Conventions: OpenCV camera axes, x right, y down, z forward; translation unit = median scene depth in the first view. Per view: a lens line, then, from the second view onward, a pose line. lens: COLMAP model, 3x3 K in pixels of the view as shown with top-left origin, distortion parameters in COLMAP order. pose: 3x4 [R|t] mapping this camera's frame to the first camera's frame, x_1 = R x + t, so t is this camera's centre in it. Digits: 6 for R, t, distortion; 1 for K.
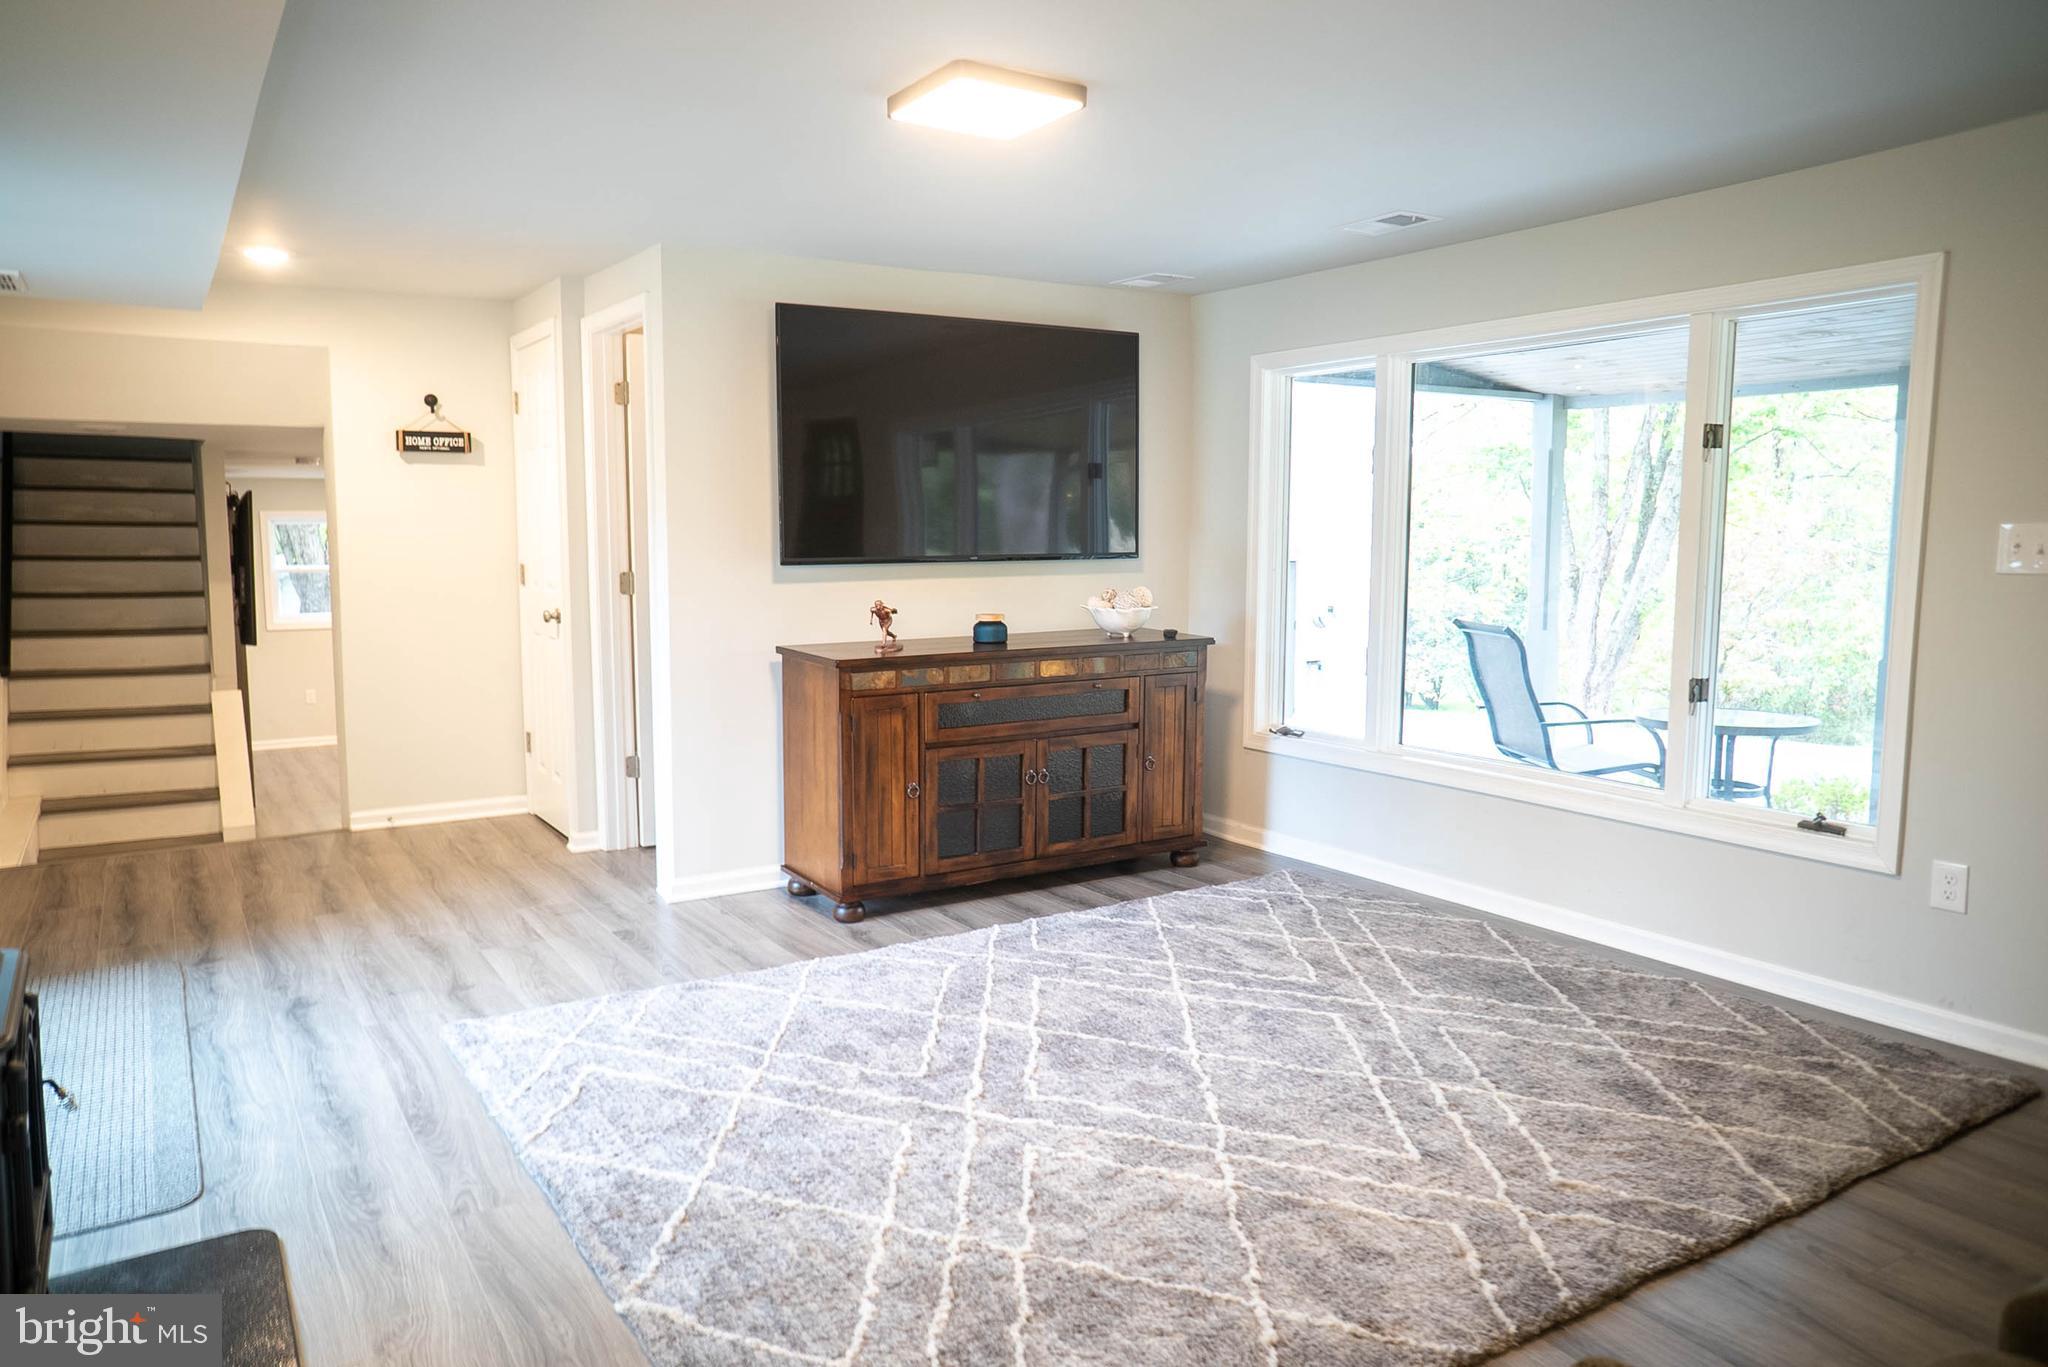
lens RADIAL K [[1399.0, 0, 1014.2], [0, 1399.0, 673.6], [0, 0, 1]] dist [-0.048181, 0.069094]
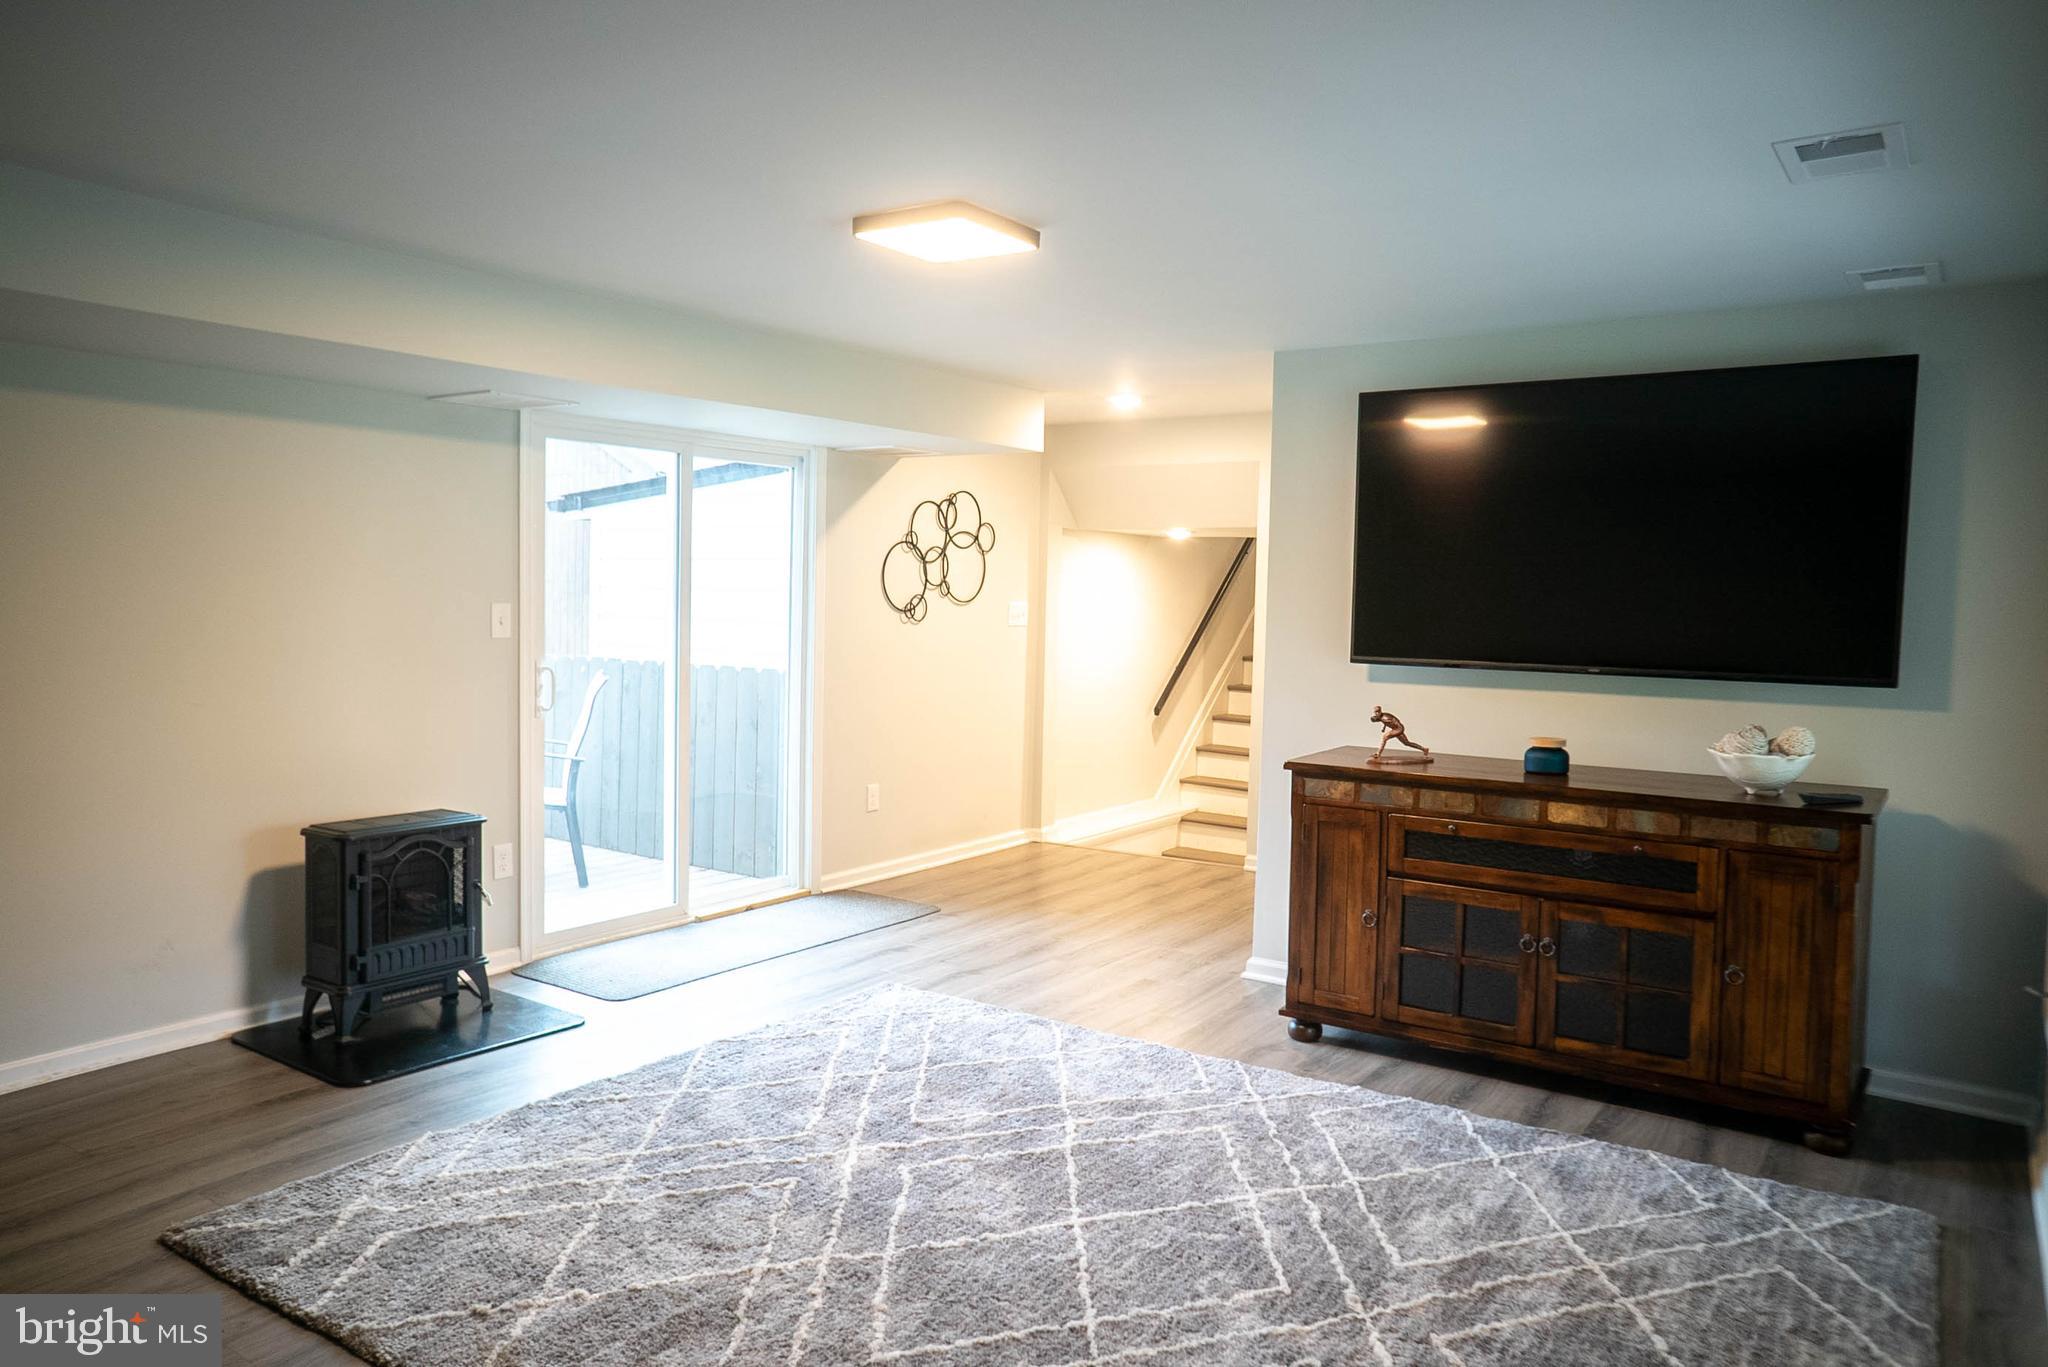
lens RADIAL K [[1399.0, 0, 1012.2], [0, 1399.0, 686.7], [0, 0, 1]] dist [-0.048181, 0.069094]
pose [[0.382425, 0.069421, -0.921375, 0.662130], [-0.119707, 0.992492, 0.025093, -0.060317], [0.916200, 0.100699, 0.387864, 0.428920]]
